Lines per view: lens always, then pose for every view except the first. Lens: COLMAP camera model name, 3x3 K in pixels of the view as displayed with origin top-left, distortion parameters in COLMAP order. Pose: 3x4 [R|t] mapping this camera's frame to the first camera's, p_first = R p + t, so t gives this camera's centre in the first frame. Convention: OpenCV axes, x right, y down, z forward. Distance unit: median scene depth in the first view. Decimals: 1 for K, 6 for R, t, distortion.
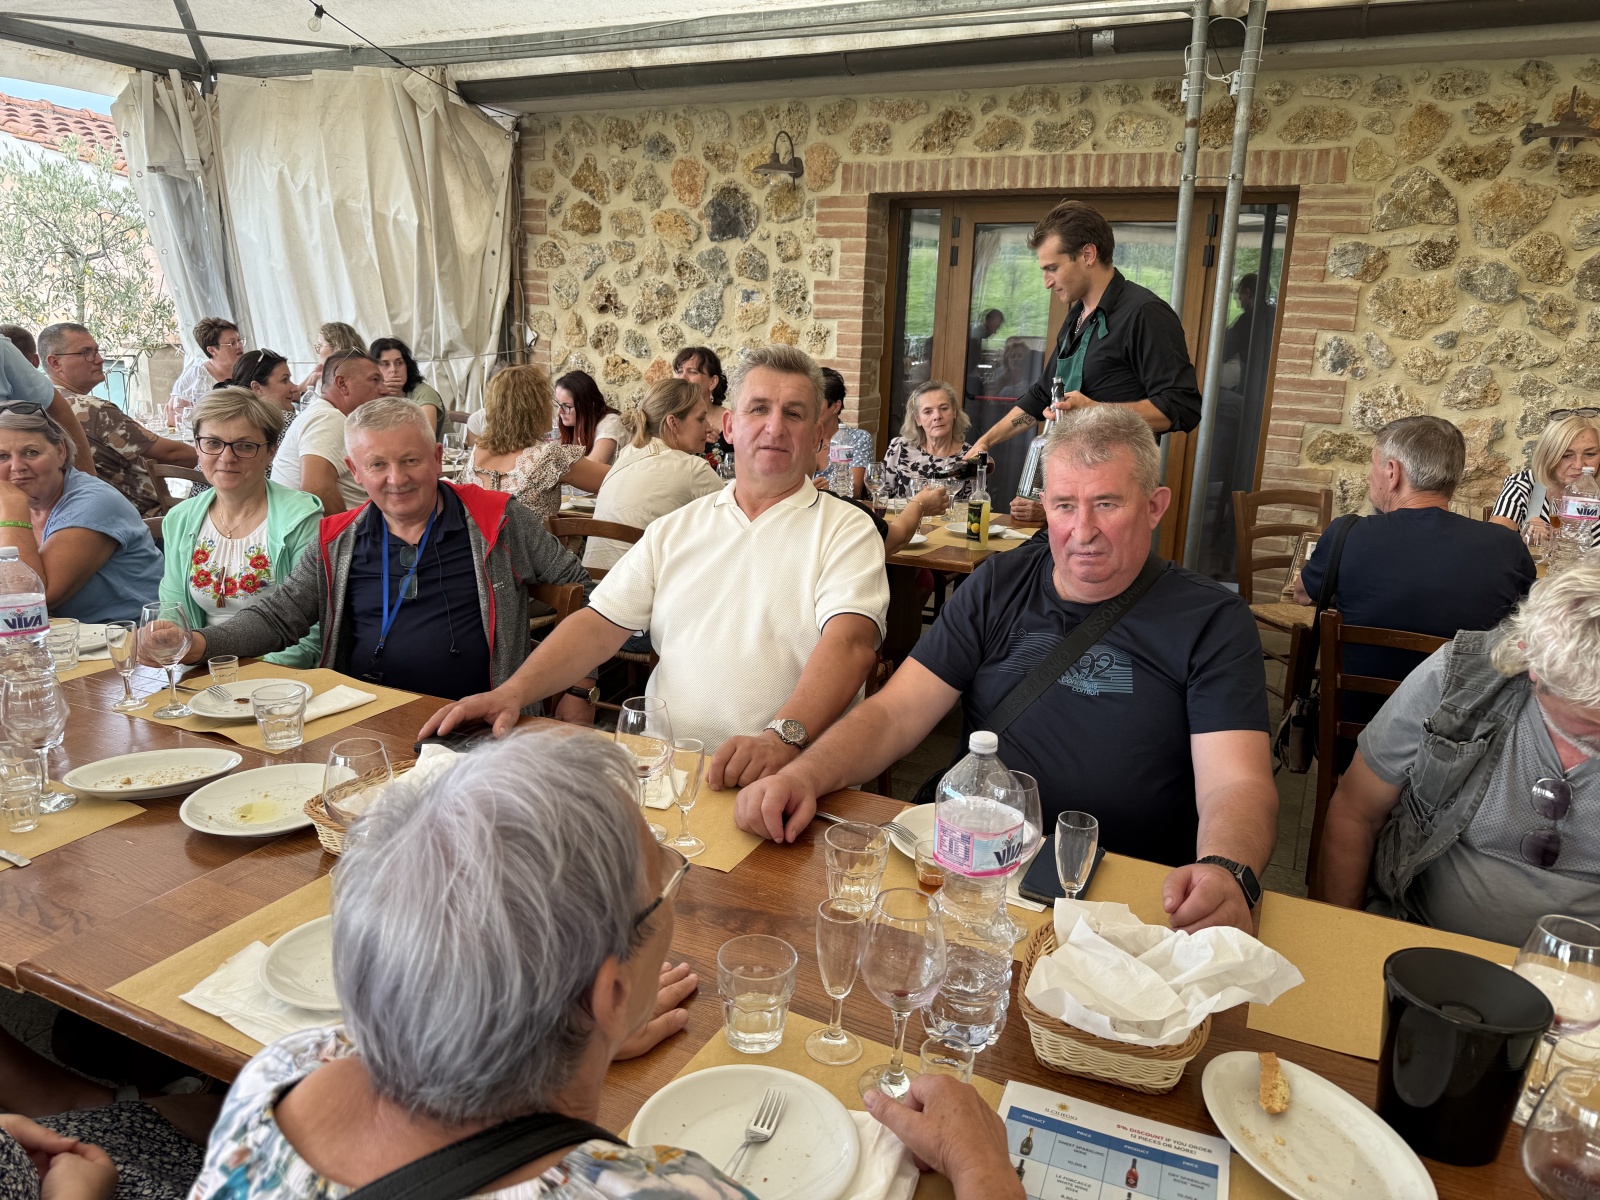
lens RADIAL K [[1125.9, 0, 798.7], [0, 1125.9, 624.2], [0, 0, 1]] dist [0.014534, -0.028489]
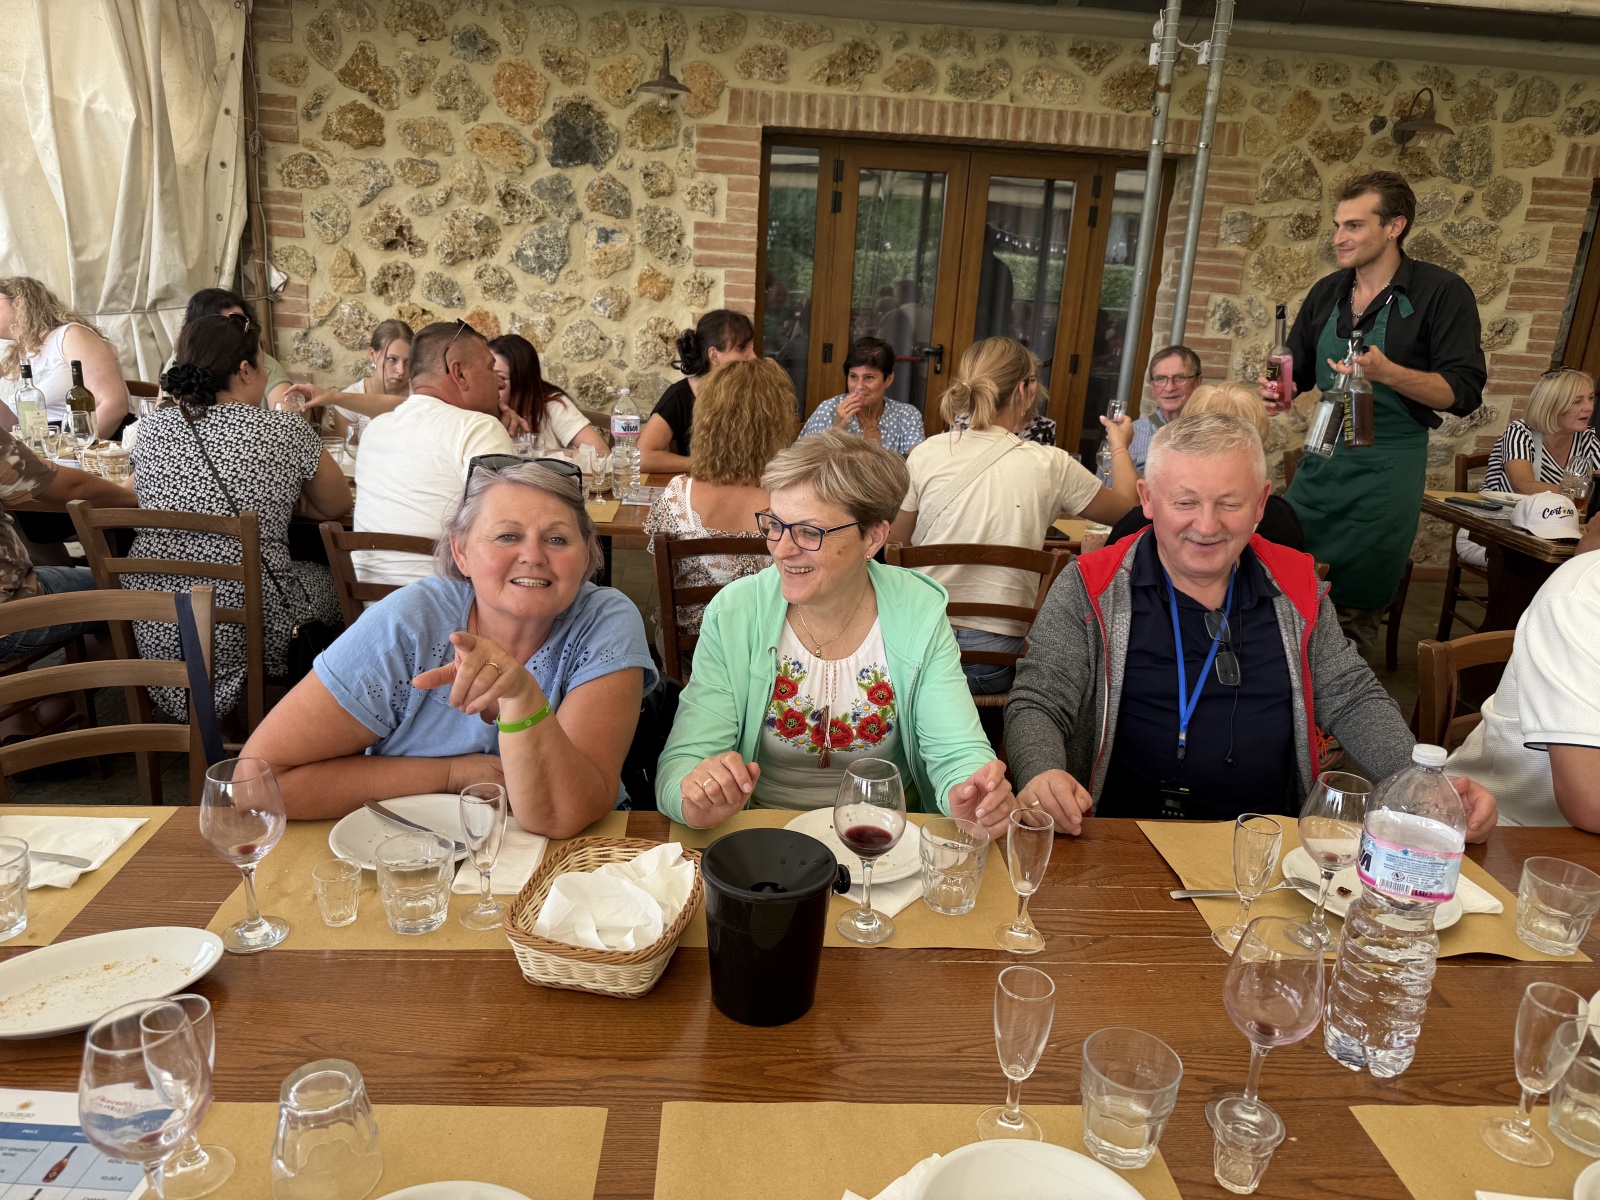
lens RADIAL K [[1125.9, 0, 805.8], [0, 1125.9, 605.4], [0, 0, 1]] dist [0.014534, -0.028489]
pose [[0.870464, -0.125119, 0.476065, -0.362278], [0.101888, 0.992008, 0.074420, -0.068274], [-0.481572, -0.016275, 0.876256, 0.193542]]
